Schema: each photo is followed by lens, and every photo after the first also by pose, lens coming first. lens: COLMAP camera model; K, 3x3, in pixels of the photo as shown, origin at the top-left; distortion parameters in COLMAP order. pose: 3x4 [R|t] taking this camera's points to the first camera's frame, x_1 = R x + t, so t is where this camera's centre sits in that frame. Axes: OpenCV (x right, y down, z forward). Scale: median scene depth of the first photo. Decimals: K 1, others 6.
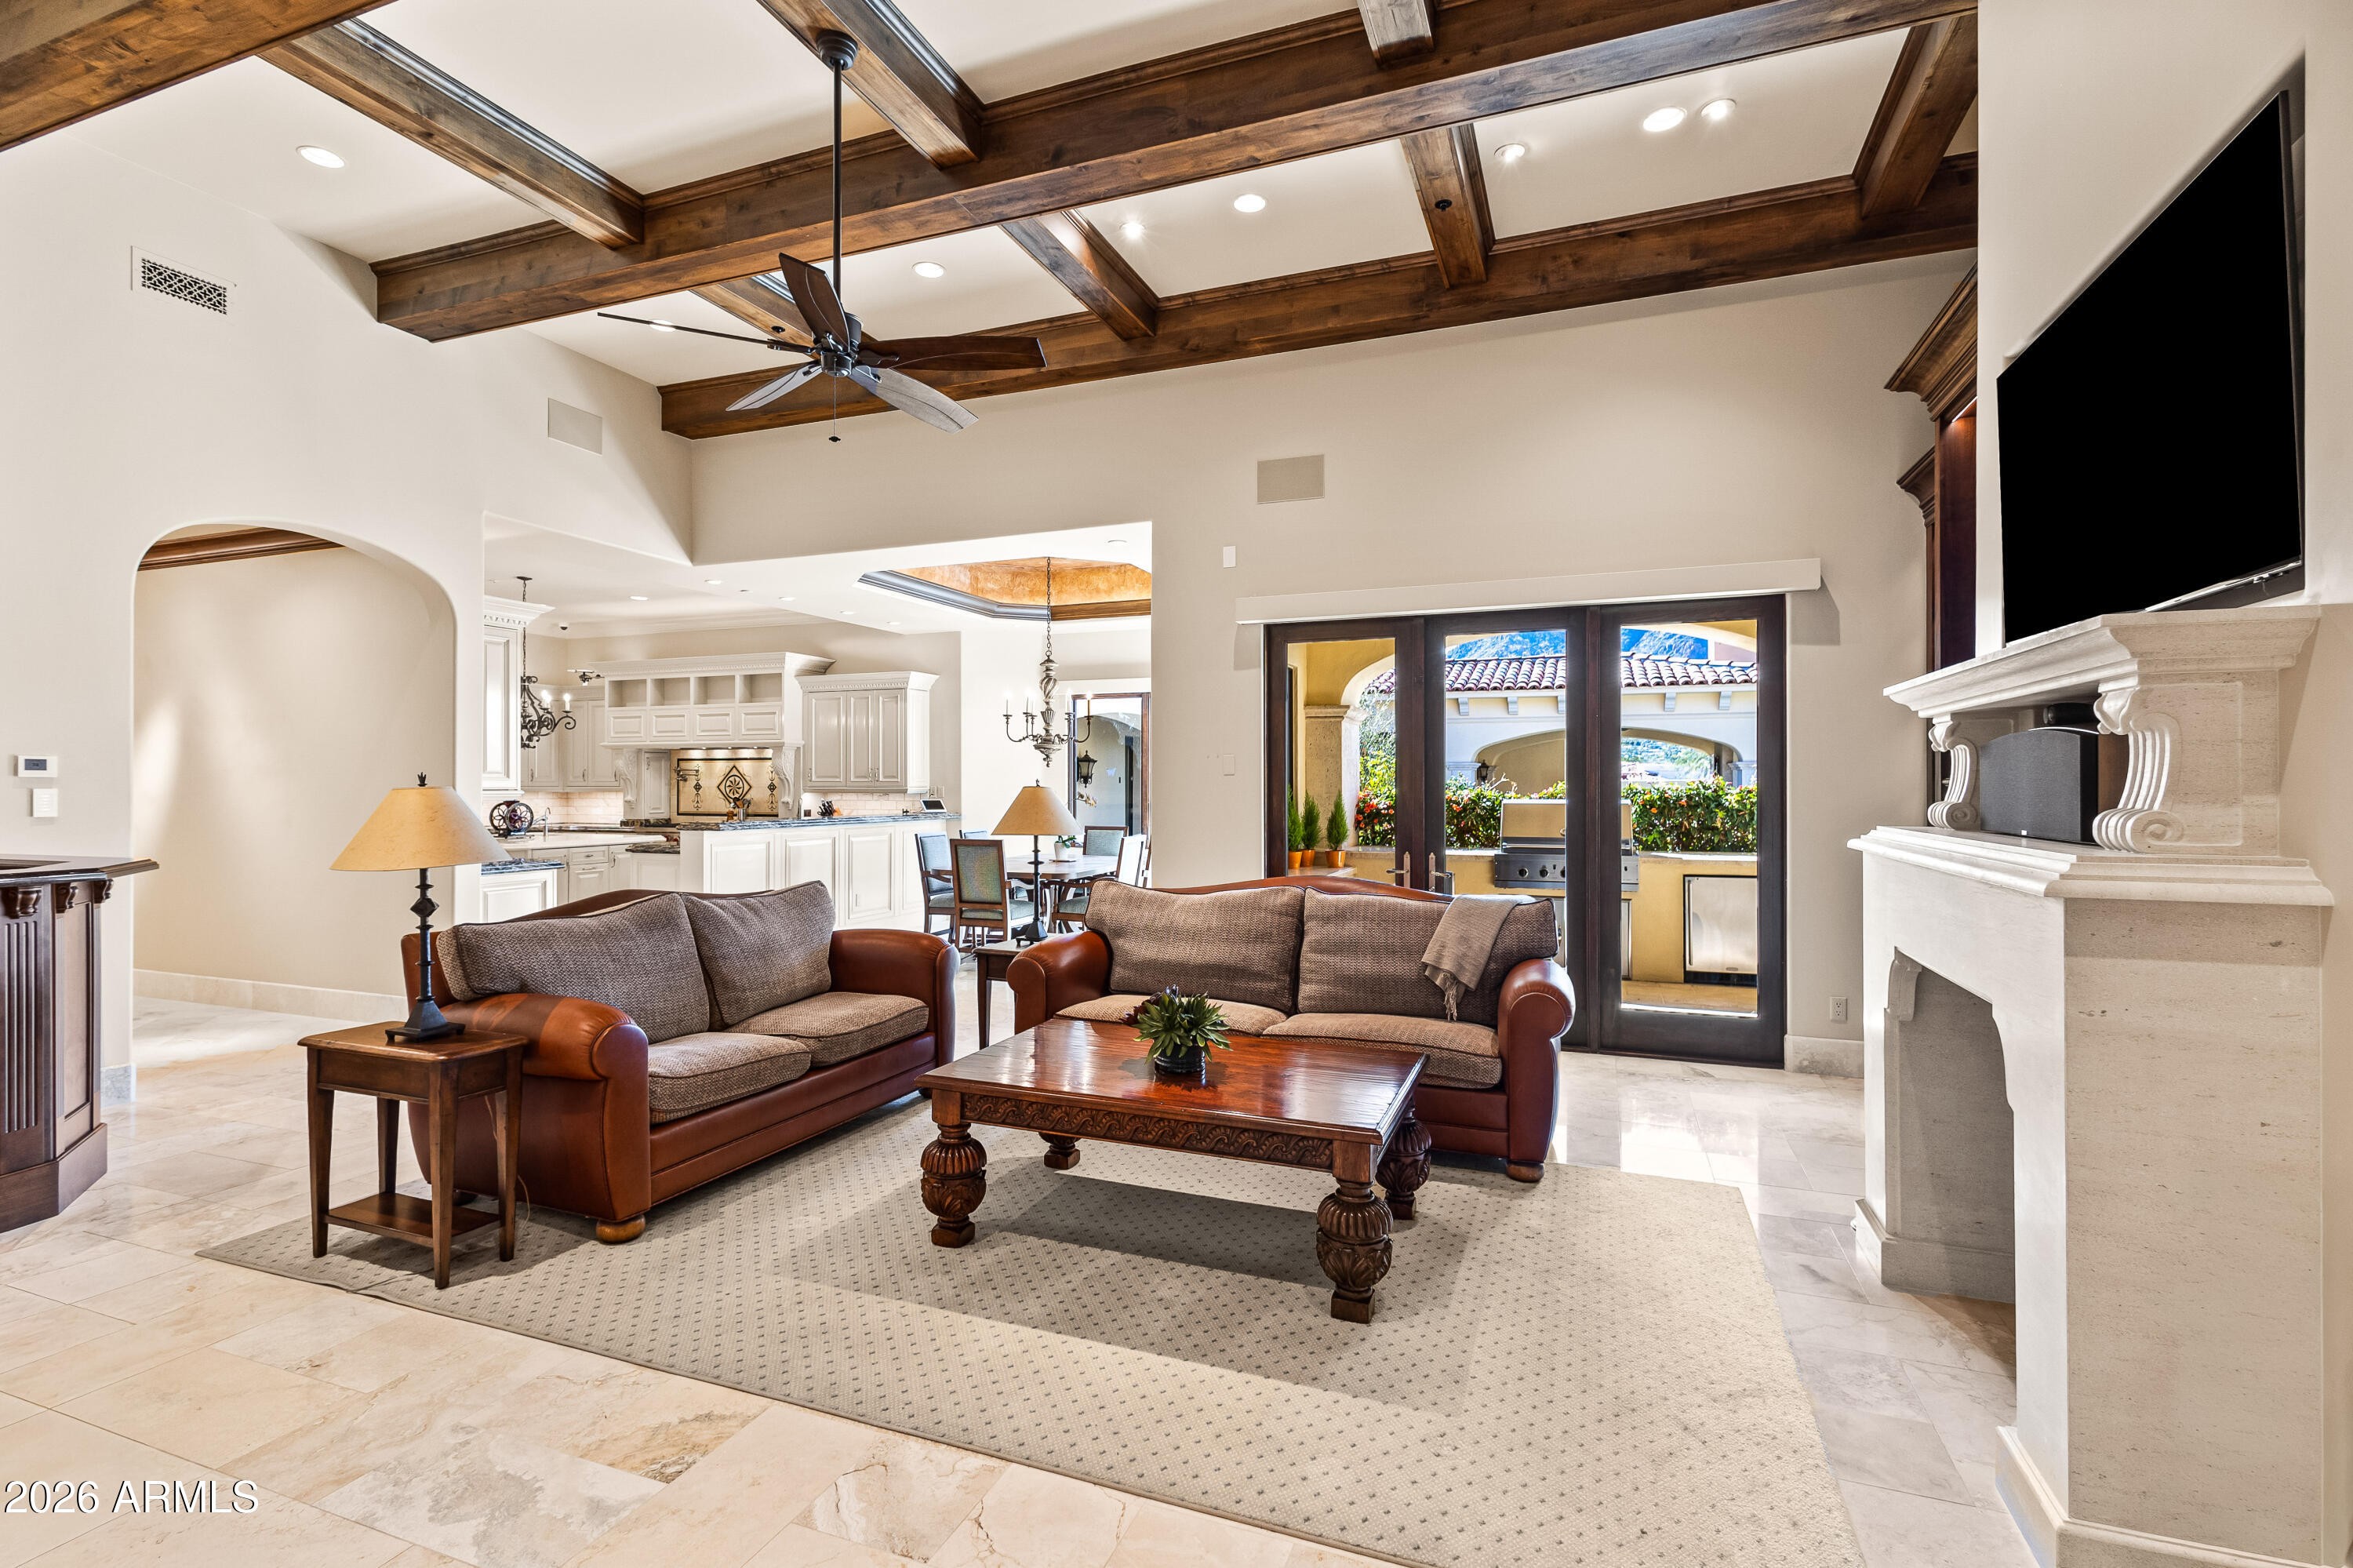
lens RADIAL K [[1094.9, 0, 1172.6], [0, 1094.9, 780.8], [0, 0, 1]] dist [0.004932, 0.000280]
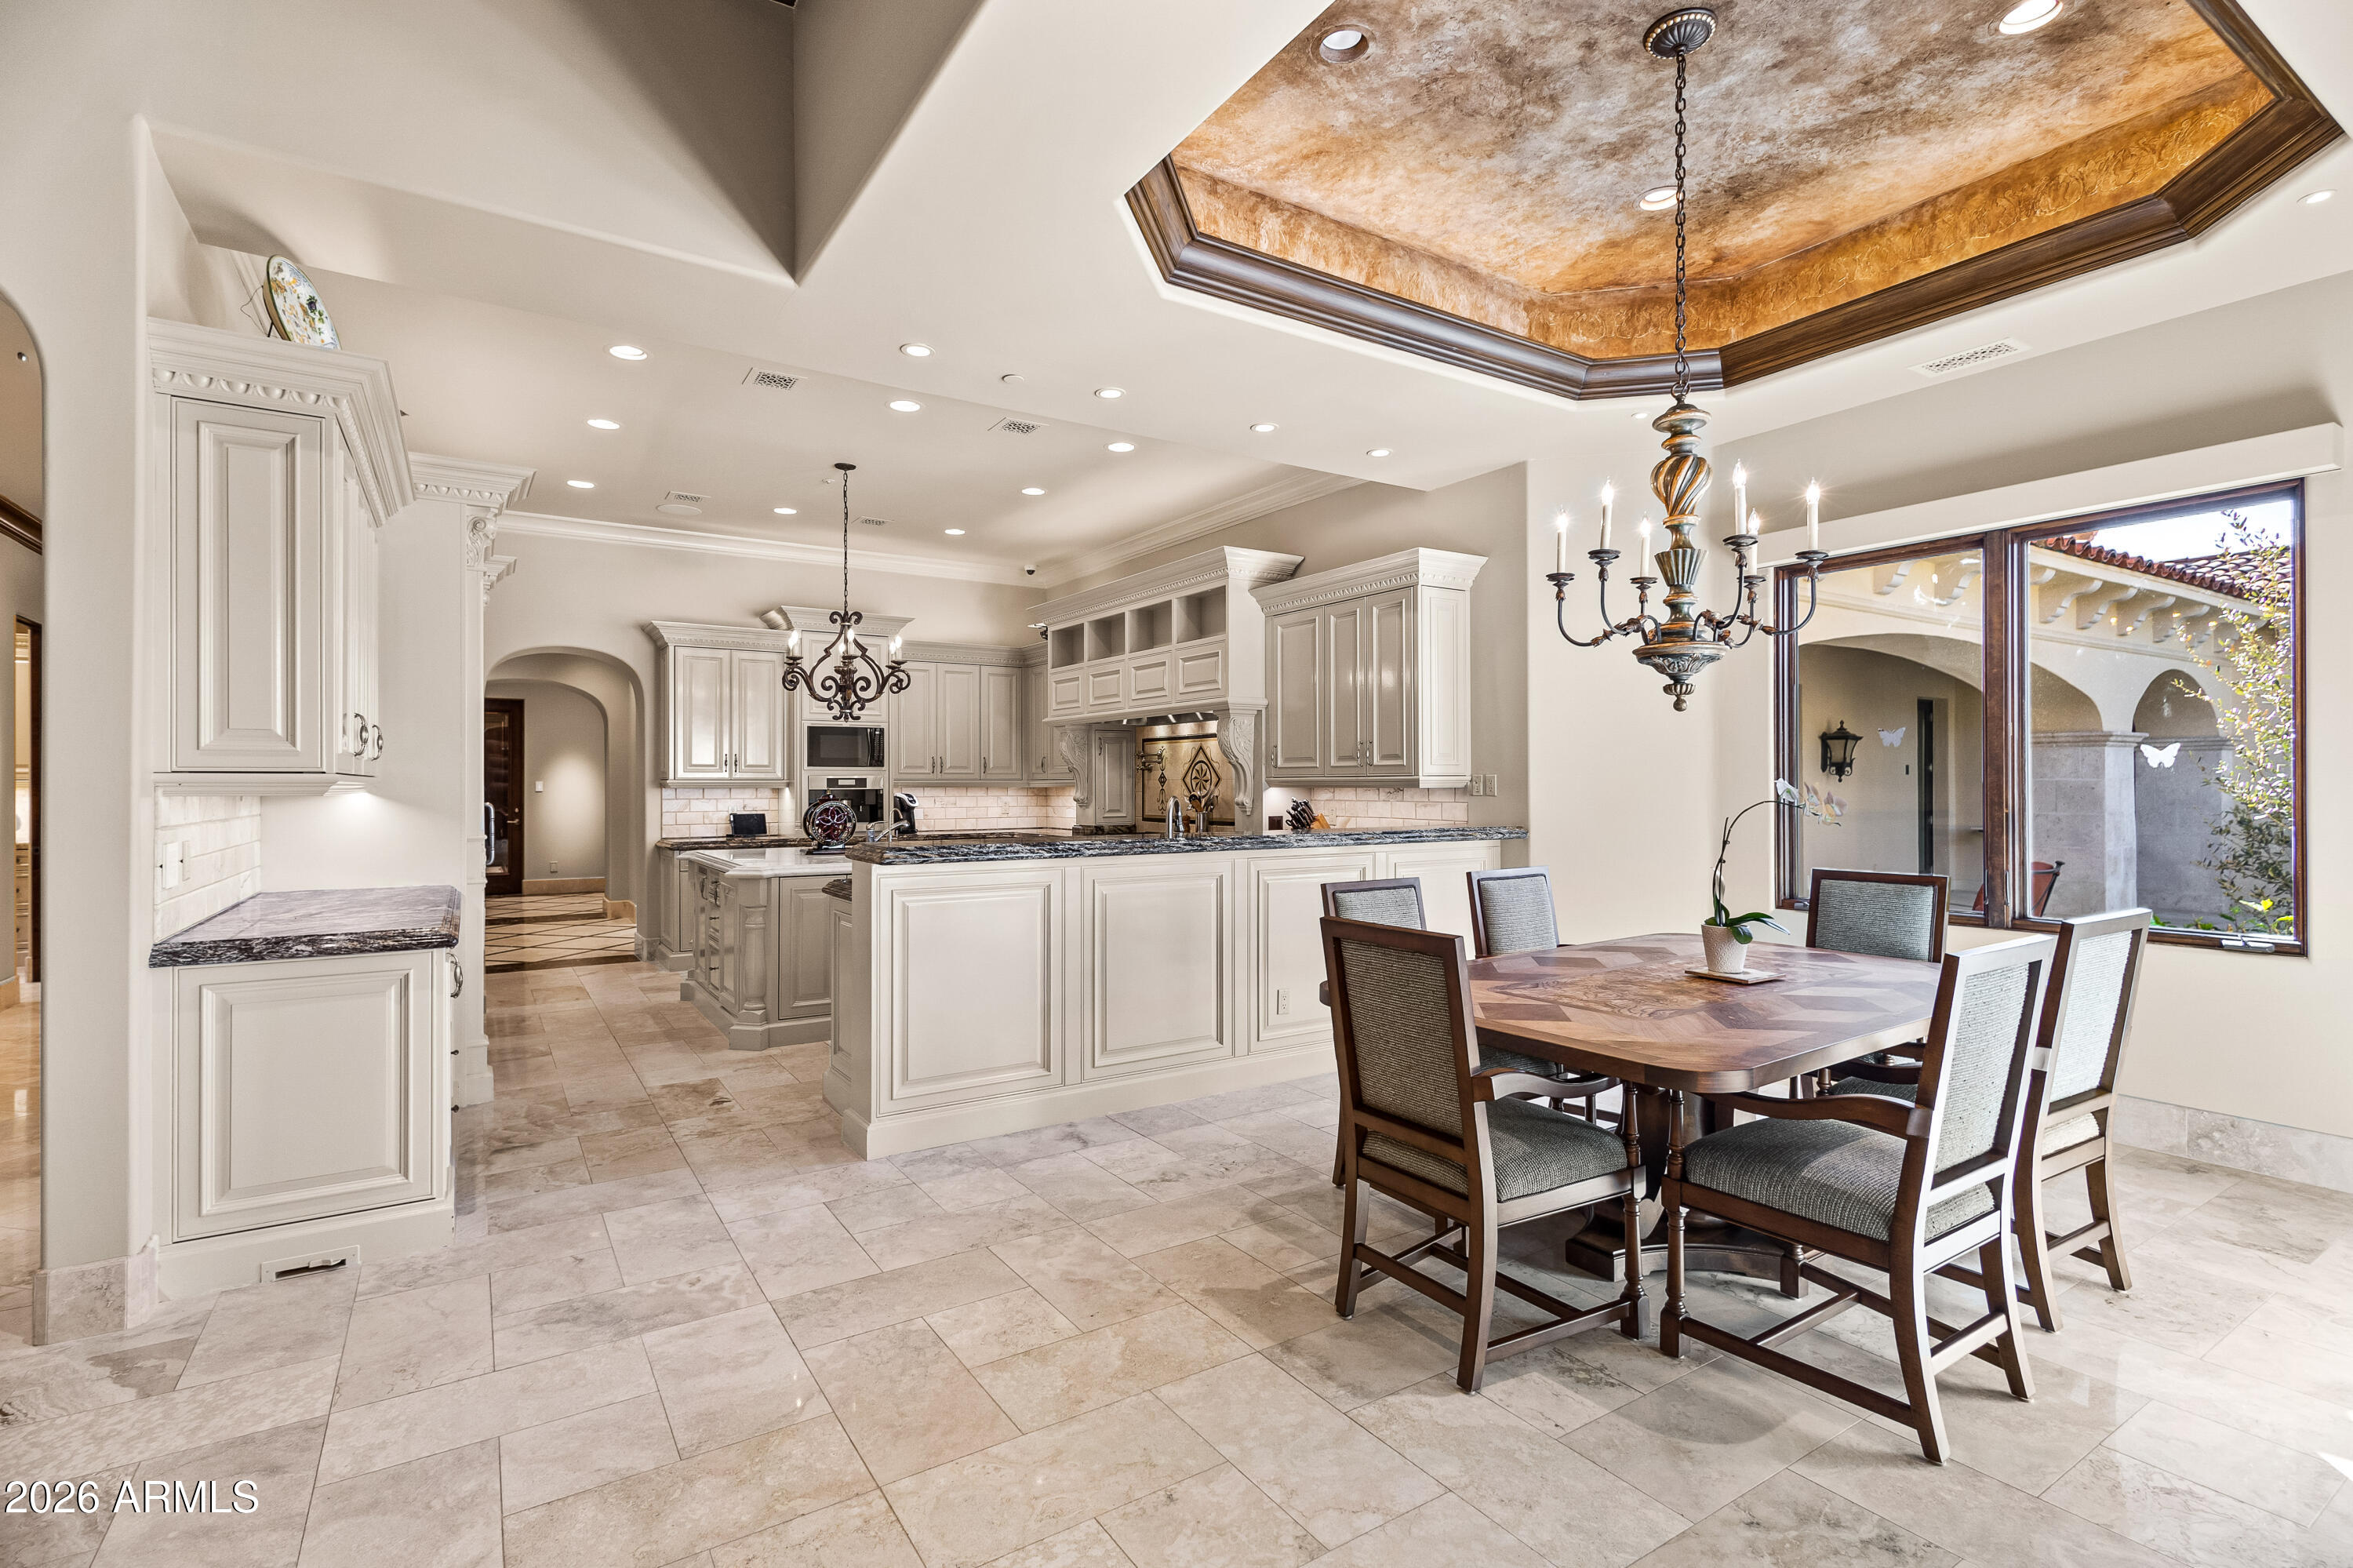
lens RADIAL K [[1094.9, 0, 1170.0], [0, 1094.9, 779.6], [0, 0, 1]] dist [0.004932, 0.000280]
pose [[0.804165, -0.005038, -0.594385, -0.029101], [0.004321, 0.999987, -0.002630, 0.008130], [0.594390, -0.000454, 0.804177, 0.502043]]
